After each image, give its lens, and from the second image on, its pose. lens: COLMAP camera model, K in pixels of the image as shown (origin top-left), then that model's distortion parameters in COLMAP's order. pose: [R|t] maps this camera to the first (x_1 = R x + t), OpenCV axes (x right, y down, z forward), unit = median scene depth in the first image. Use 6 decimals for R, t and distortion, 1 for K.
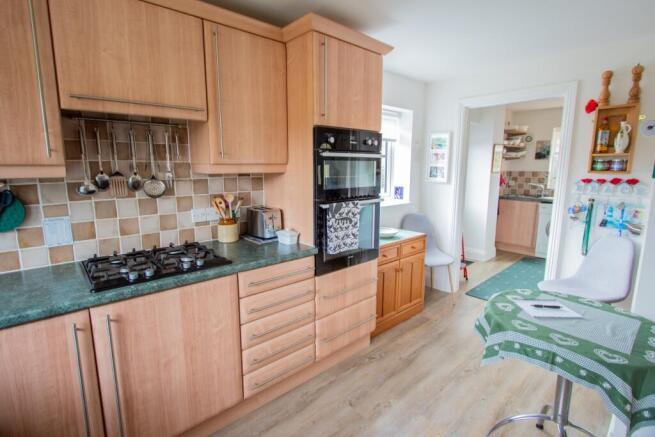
lens RADIAL K [[307.7, 0, 327.8], [0, 307.7, 213.2], [0, 0, 1]] dist [-0.004393, -0.000225]
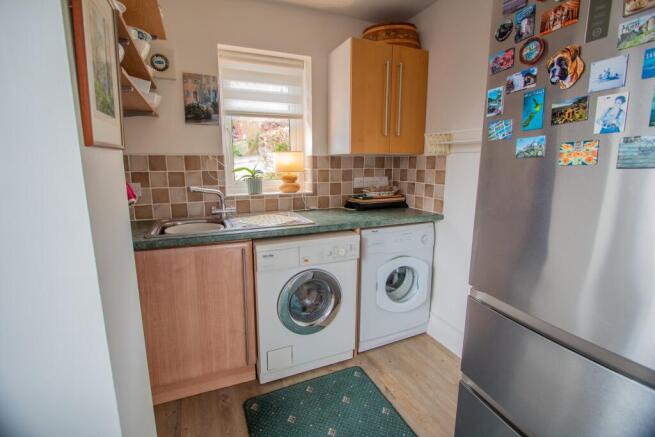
lens RADIAL K [[307.7, 0, 328.8], [0, 307.7, 213.3], [0, 0, 1]] dist [-0.004393, -0.000225]
pose [[0.315099, -0.151183, 0.936940, 0.365485], [0.148714, 0.982900, 0.108586, -0.082291], [-0.937335, 0.105120, 0.332194, 0.733393]]
